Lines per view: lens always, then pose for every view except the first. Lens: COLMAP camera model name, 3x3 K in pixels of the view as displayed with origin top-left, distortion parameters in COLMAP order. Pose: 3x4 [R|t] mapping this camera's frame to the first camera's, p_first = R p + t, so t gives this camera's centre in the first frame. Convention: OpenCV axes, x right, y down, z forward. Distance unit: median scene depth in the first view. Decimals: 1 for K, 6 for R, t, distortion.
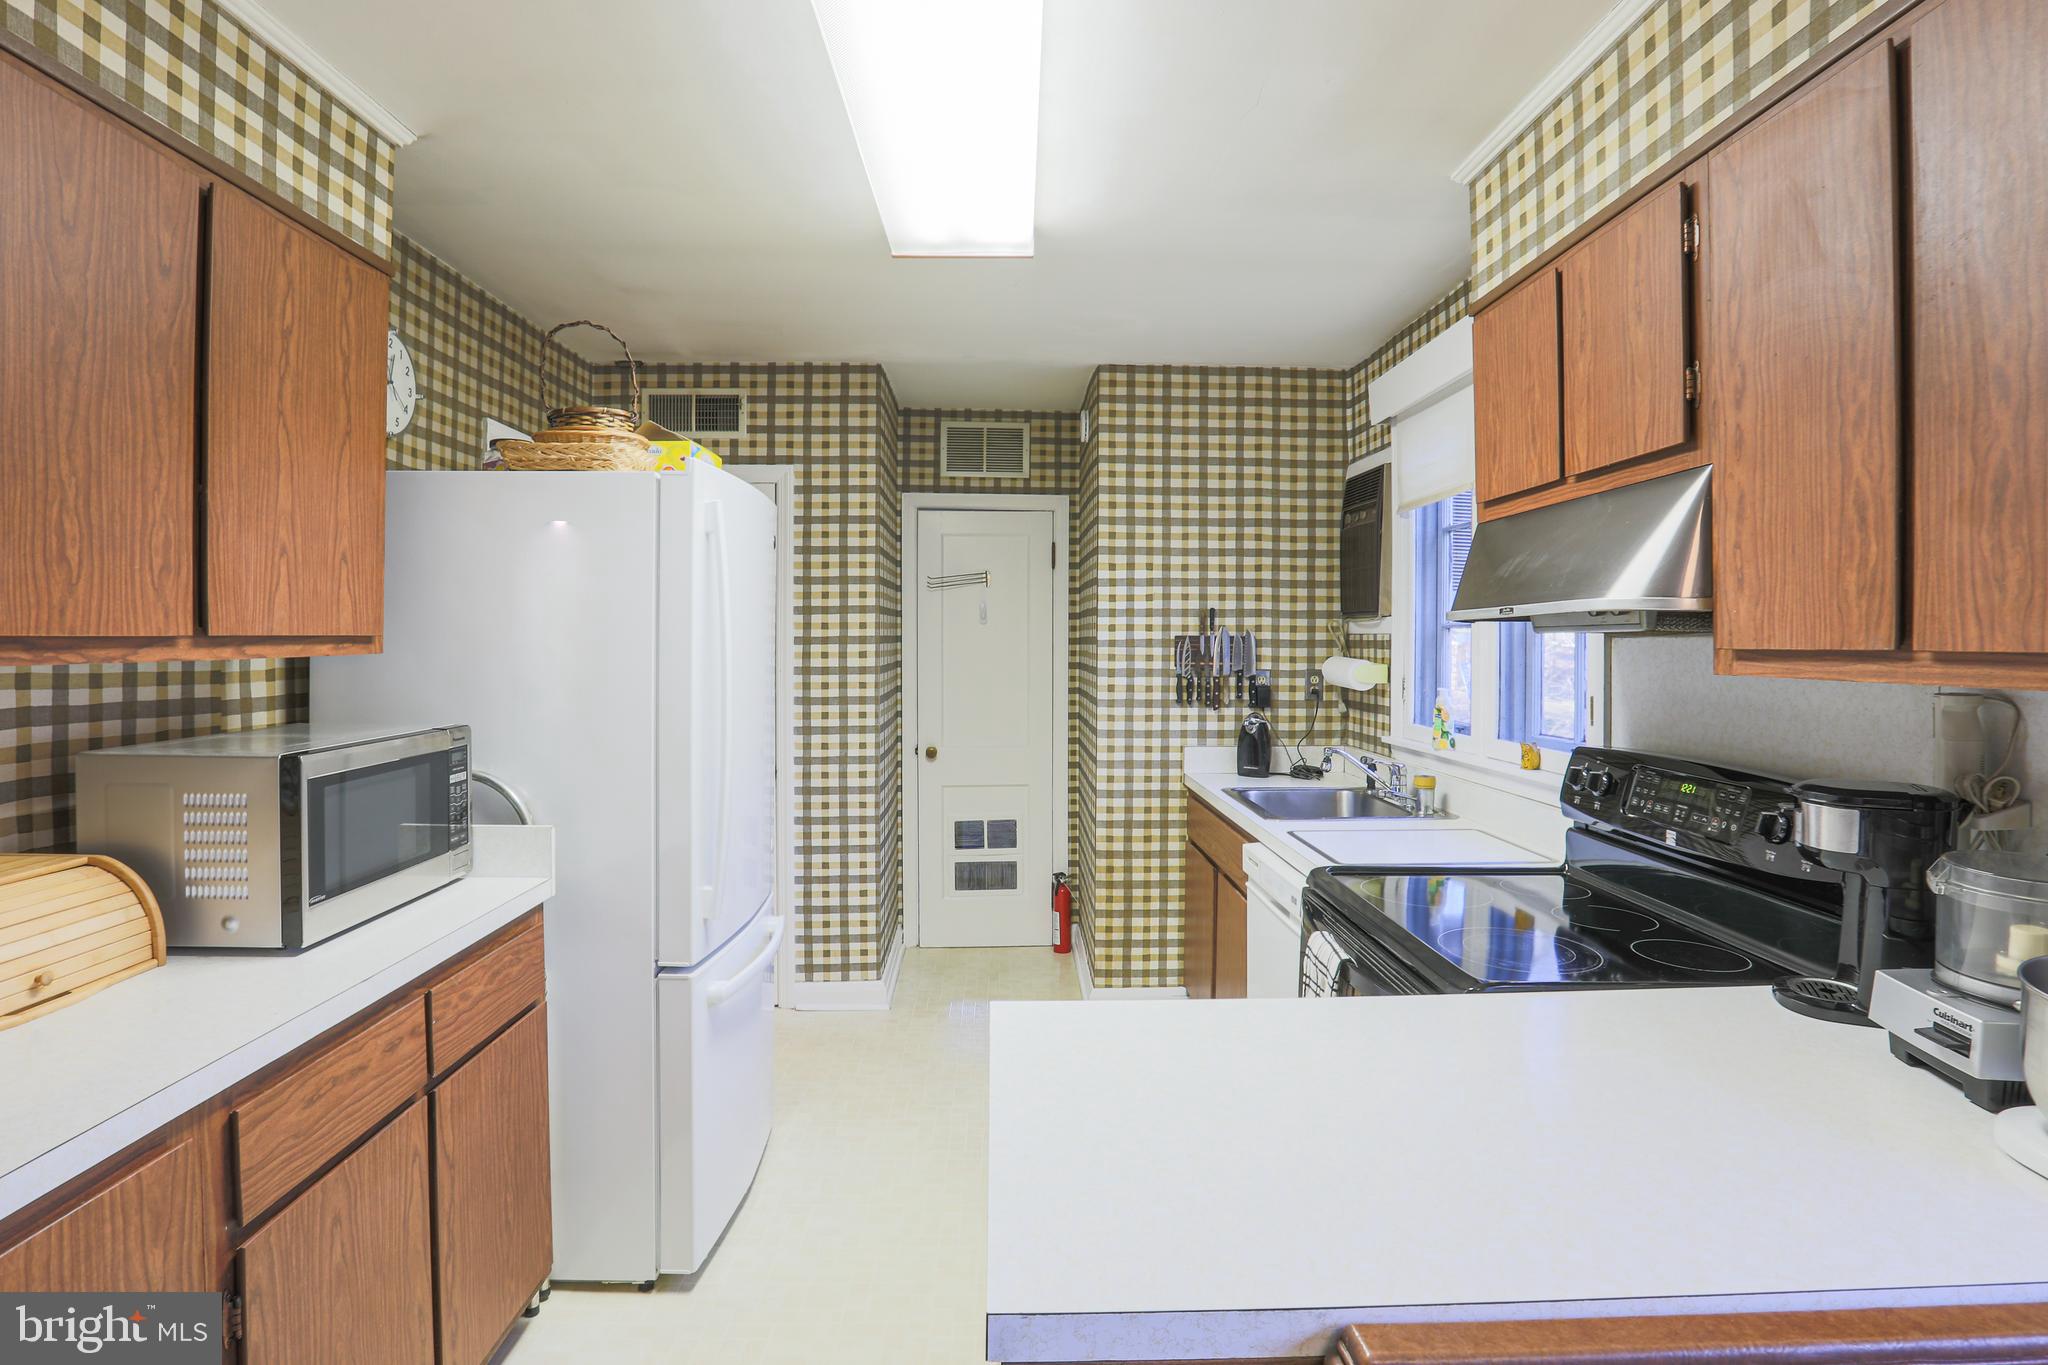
lens RADIAL K [[1051.1, 0, 1043.0], [0, 1051.1, 637.3], [0, 0, 1]] dist [-0.059456, 0.023014]
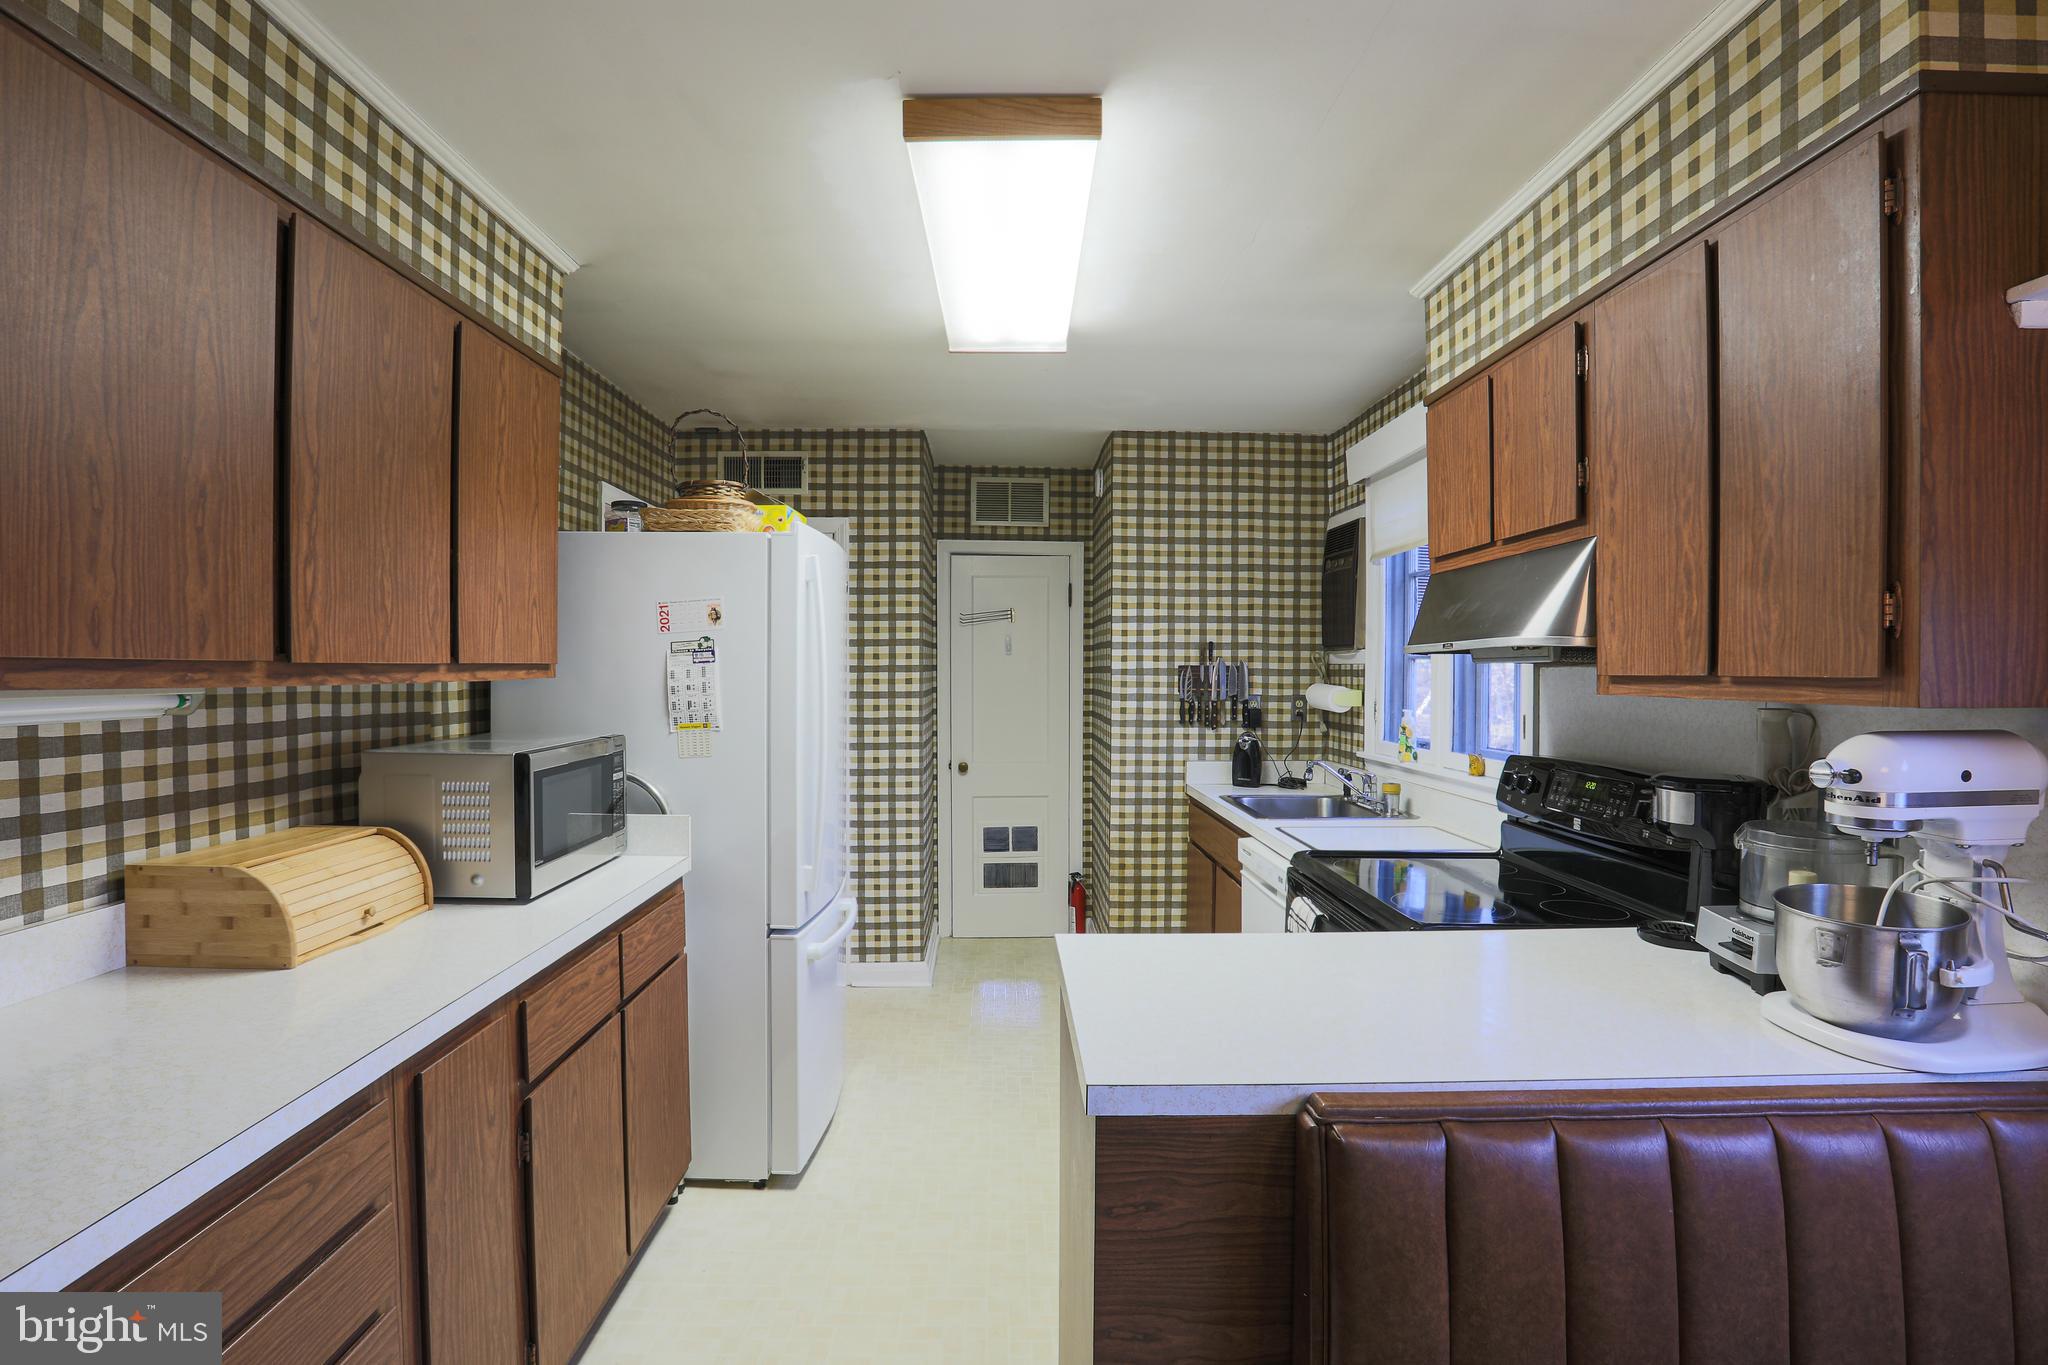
lens RADIAL K [[1006.5, 0, 1022.9], [0, 1006.5, 667.9], [0, 0, 1]] dist [-0.058323, 0.020003]
pose [[0.999825, 0.001946, -0.018591, -0.025335], [-0.001936, 0.999998, 0.000557, 0.000989], [0.018592, -0.000521, 0.999827, -0.111766]]
